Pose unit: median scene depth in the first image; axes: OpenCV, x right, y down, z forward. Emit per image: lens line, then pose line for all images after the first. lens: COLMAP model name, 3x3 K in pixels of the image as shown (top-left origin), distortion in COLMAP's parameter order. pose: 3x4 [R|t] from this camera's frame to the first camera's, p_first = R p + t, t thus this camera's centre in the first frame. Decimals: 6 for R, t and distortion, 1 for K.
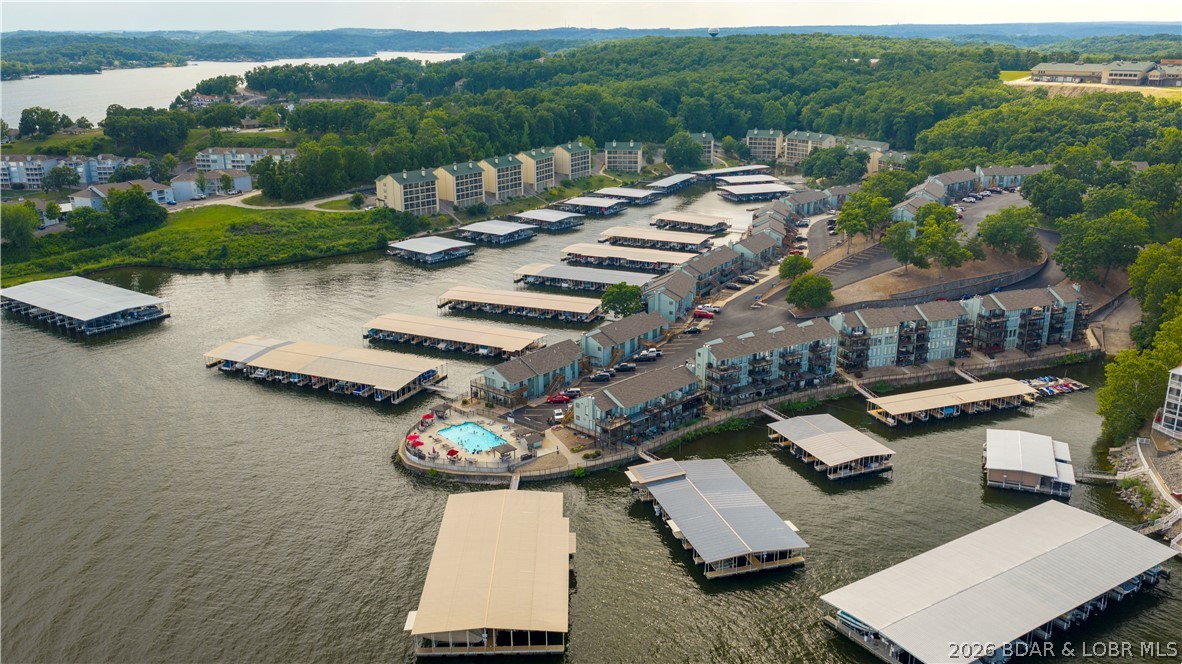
lens RADIAL K [[977.9, 0, 591.0], [0, 977.9, 332.0], [0, 0, 1]] dist [0.032262, -0.008001]
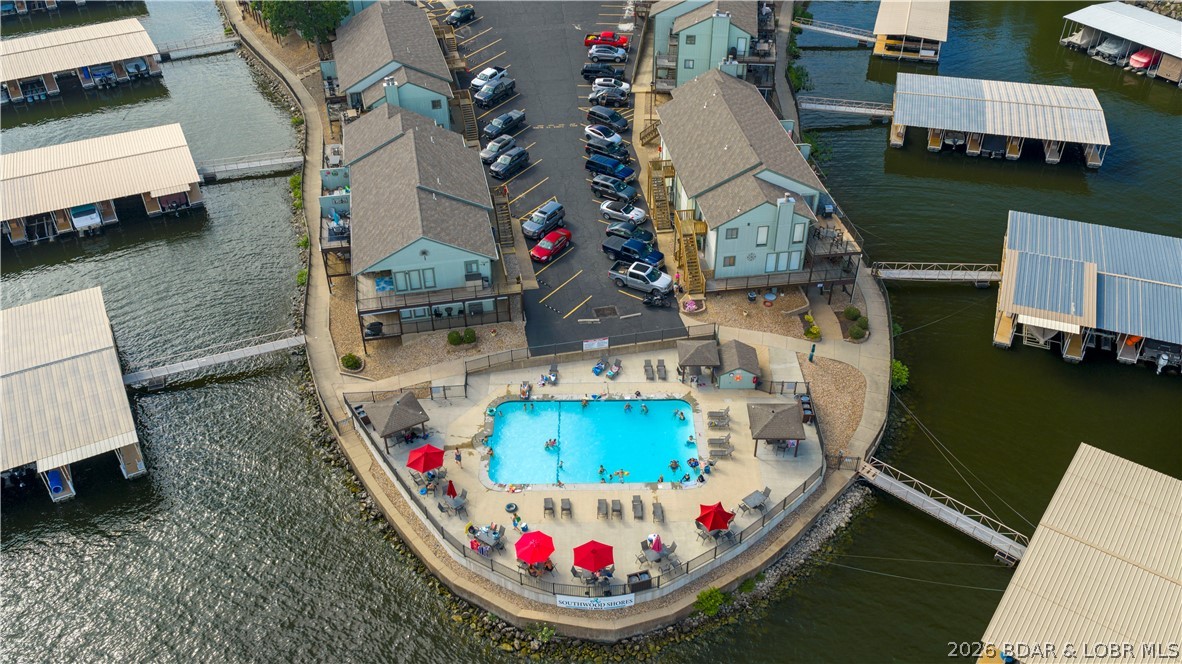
lens RADIAL K [[977.9, 0, 591.0], [0, 977.9, 332.0], [0, 0, 1]] dist [0.032262, -0.008001]
pose [[0.610038, -0.473340, 0.635455, -0.150554], [0.236511, 0.874180, 0.424113, -0.034374], [-0.756252, -0.108433, 0.645233, 0.360764]]
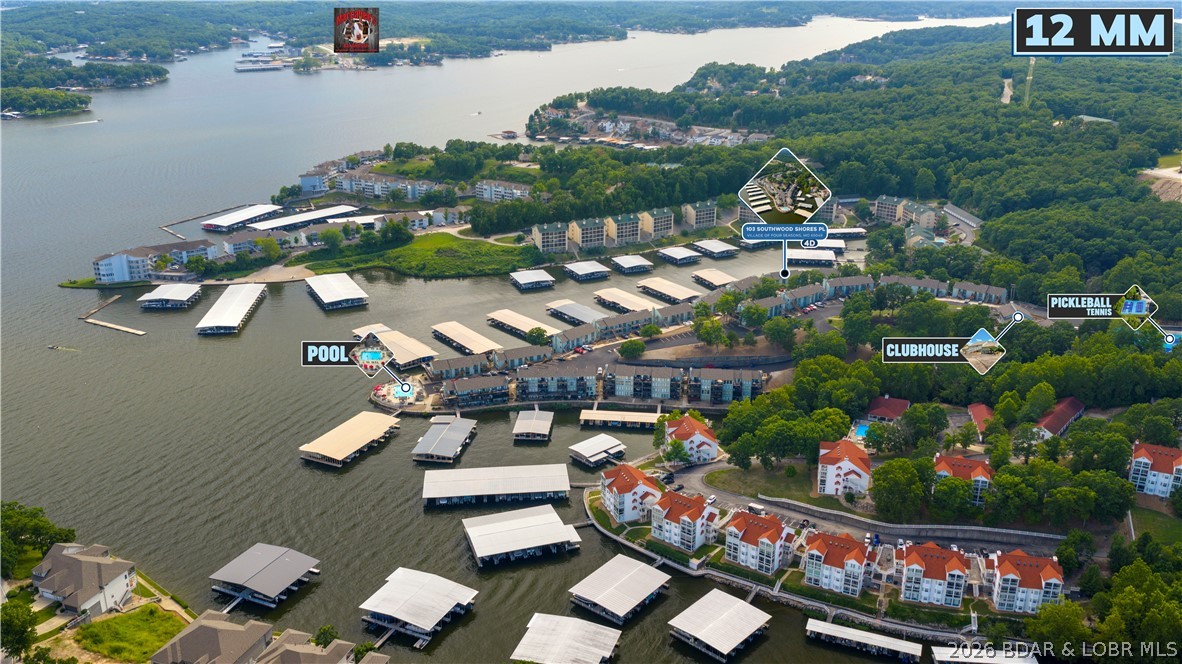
lens RADIAL K [[977.9, 0, 591.0], [0, 977.9, 332.0], [0, 0, 1]] dist [0.032262, -0.008001]
pose [[0.892872, 0.162561, -0.419944, 0.585033], [-0.139375, 0.986537, 0.085555, -0.138631], [0.428198, -0.017860, 0.903508, -0.427171]]
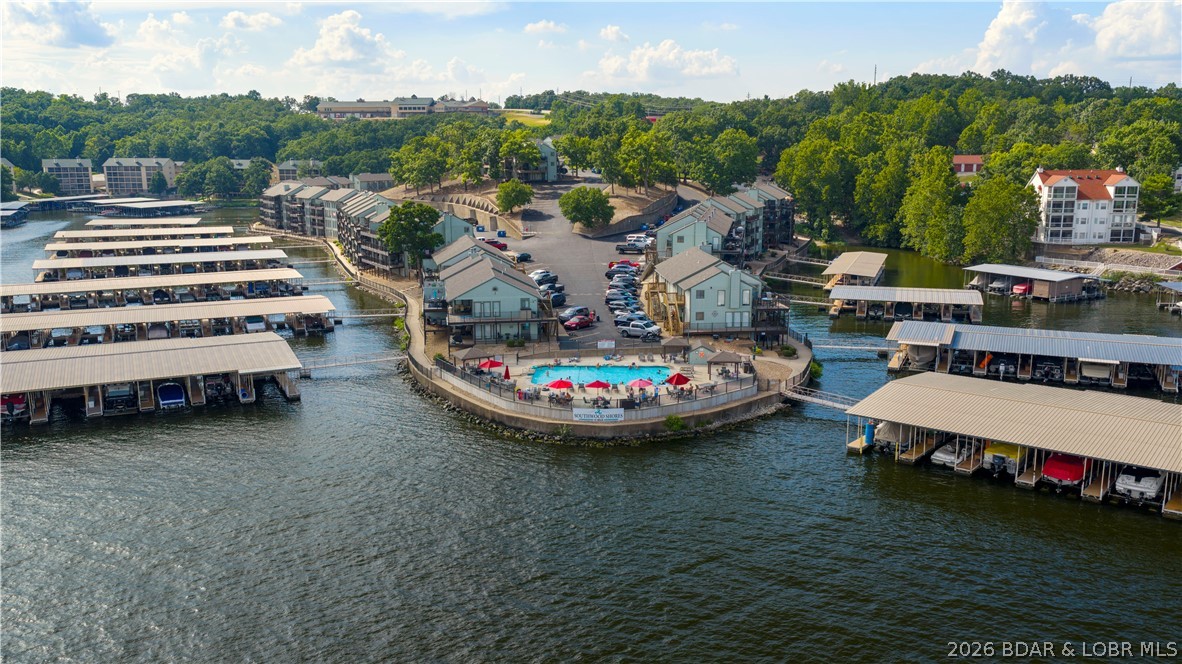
lens RADIAL K [[977.9, 0, 591.0], [0, 977.9, 332.0], [0, 0, 1]] dist [0.032262, -0.008001]
pose [[0.642462, -0.139108, 0.753586, -0.237170], [0.224426, 0.974424, -0.011458, 0.041536], [-0.732718, 0.176486, 0.657250, 0.305132]]
